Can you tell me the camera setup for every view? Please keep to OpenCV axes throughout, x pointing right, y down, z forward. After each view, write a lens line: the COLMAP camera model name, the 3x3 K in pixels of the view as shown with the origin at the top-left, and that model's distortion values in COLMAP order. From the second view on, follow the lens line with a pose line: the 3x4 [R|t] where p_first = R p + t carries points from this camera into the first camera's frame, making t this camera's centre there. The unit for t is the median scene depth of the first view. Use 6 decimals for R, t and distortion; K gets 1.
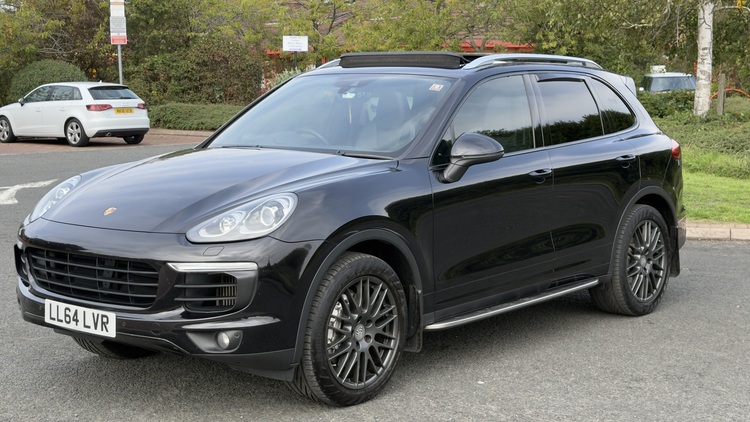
lens RADIAL K [[1187.7, 0, 375.0], [0, 1187.7, 211.0], [0, 0, 1]] dist [0.019812, -0.062181]
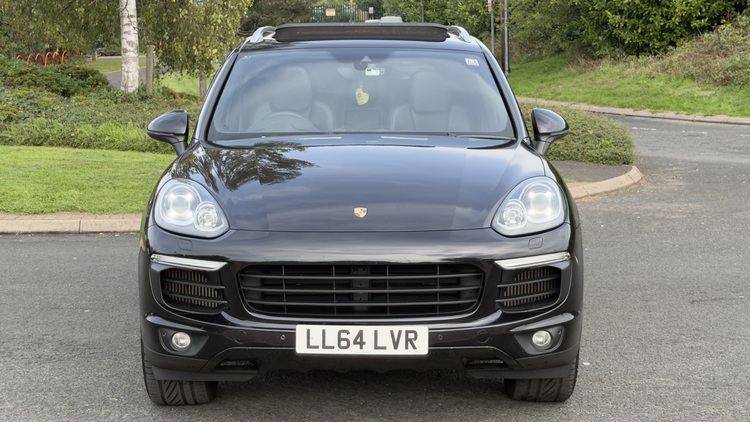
lens RADIAL K [[1417.5, 0, 375.0], [0, 1417.5, 211.0], [0, 0, 1]] dist [-0.000135, 0.042741]
pose [[0.801655, -0.074906, 0.593075, -0.825060], [0.073428, 0.996944, 0.026663, -0.027387], [-0.593260, 0.022174, 0.804706, 0.179104]]
